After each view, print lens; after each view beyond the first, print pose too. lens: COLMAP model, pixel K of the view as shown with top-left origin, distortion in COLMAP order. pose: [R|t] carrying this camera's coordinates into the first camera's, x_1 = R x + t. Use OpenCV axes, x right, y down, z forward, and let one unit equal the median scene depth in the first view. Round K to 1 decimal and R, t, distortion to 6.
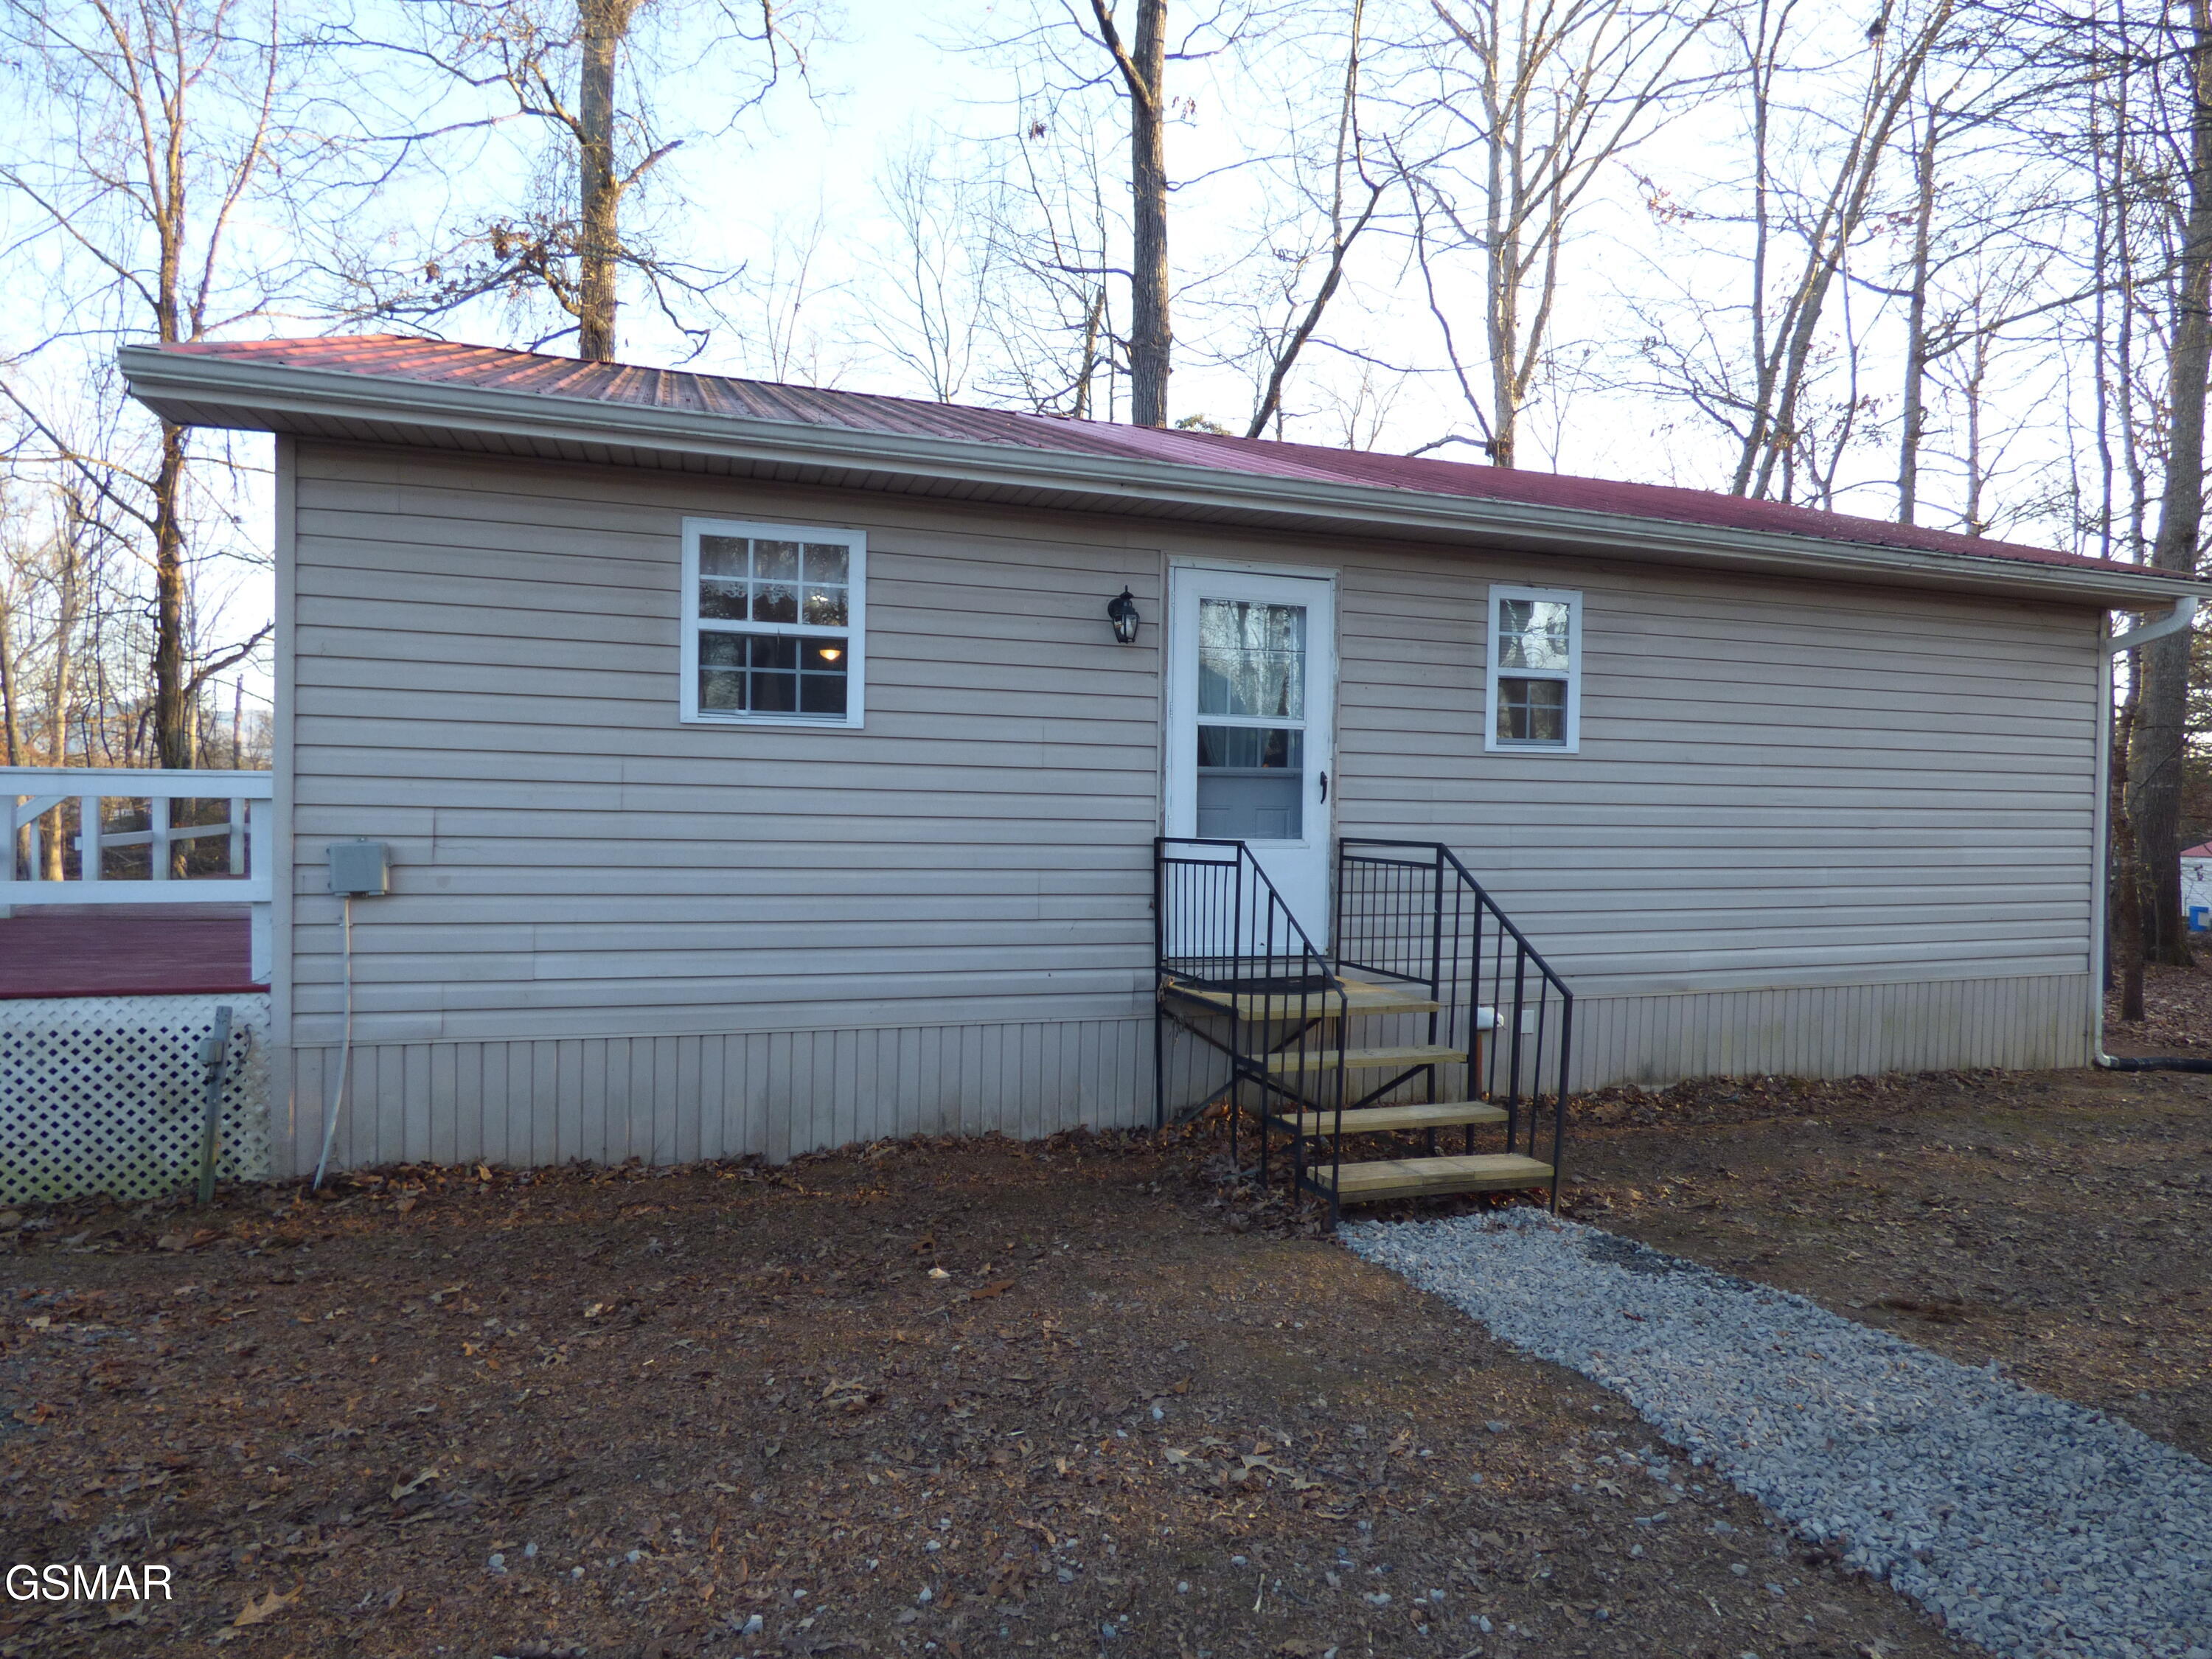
lens RADIAL K [[1320.1, 0, 1105.4], [0, 1320.1, 813.6], [0, 0, 1]] dist [-0.002829, -0.004423]
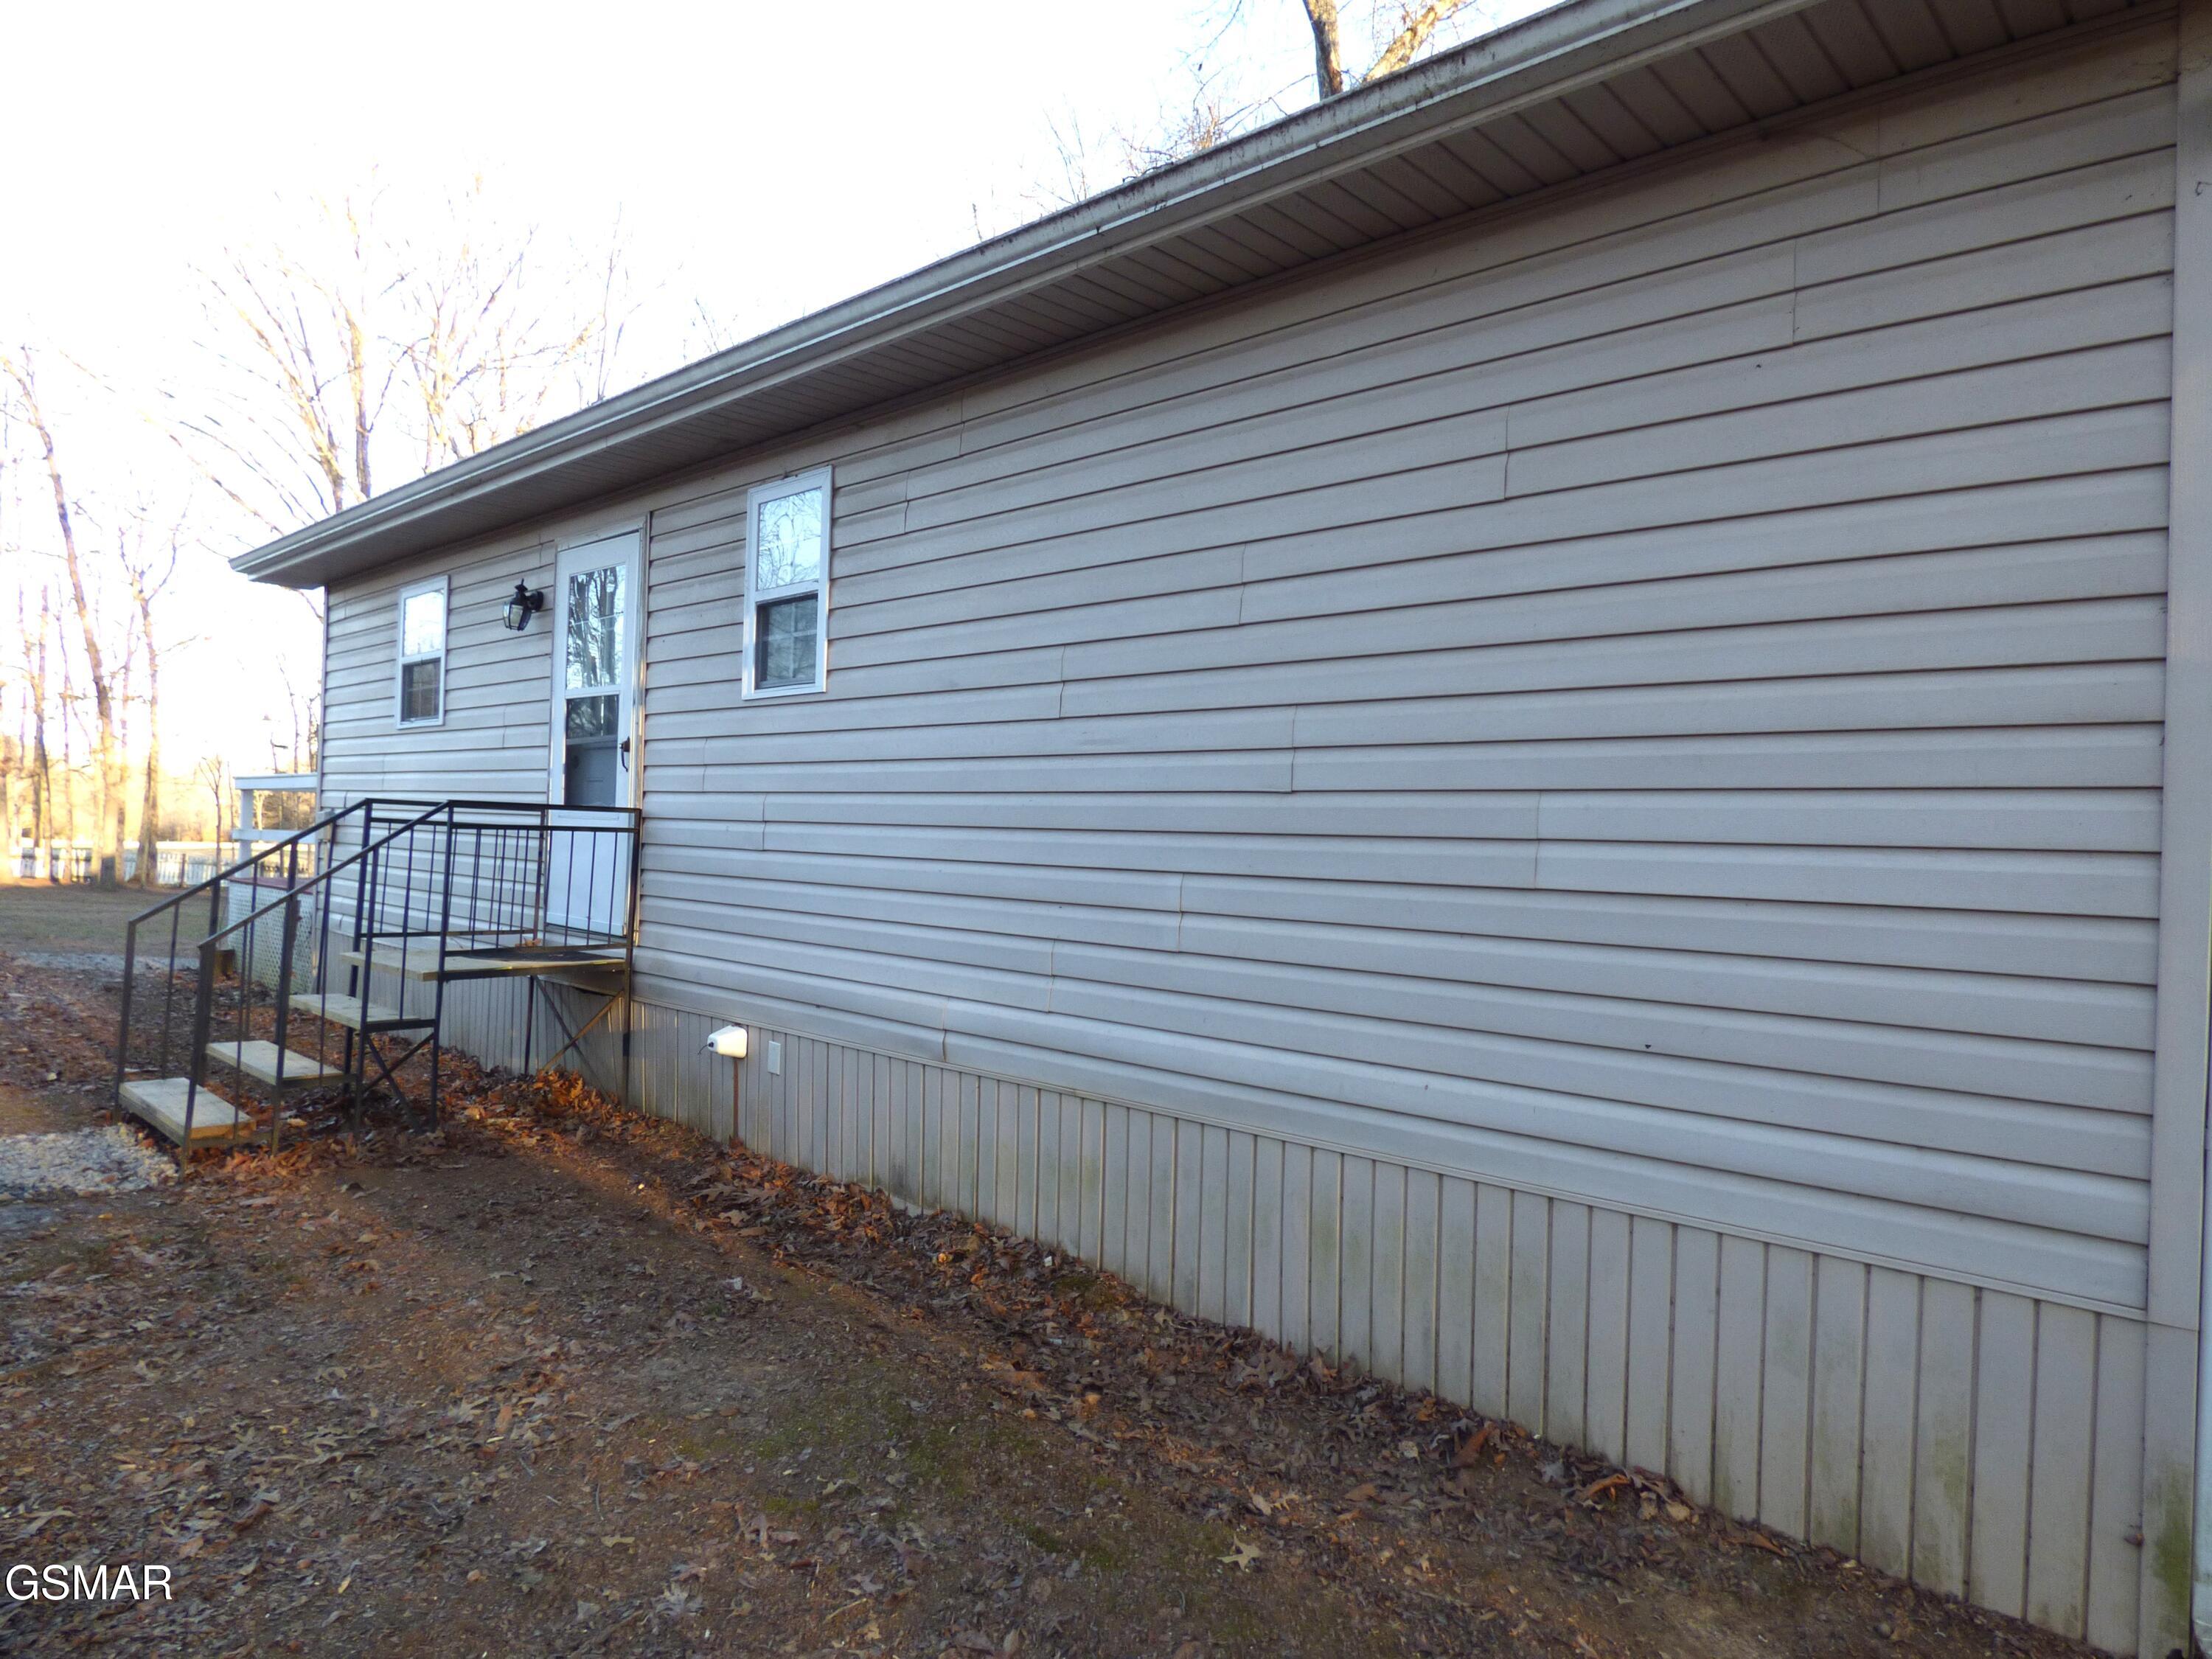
lens RADIAL K [[1320.1, 0, 1123.6], [0, 1320.1, 836.6], [0, 0, 1]] dist [-0.002829, -0.004423]
pose [[0.470258, -0.011730, -0.882451, 1.085314], [-0.058451, 0.997302, -0.044405, 0.056316], [0.880591, 0.072462, 0.468304, 0.828397]]
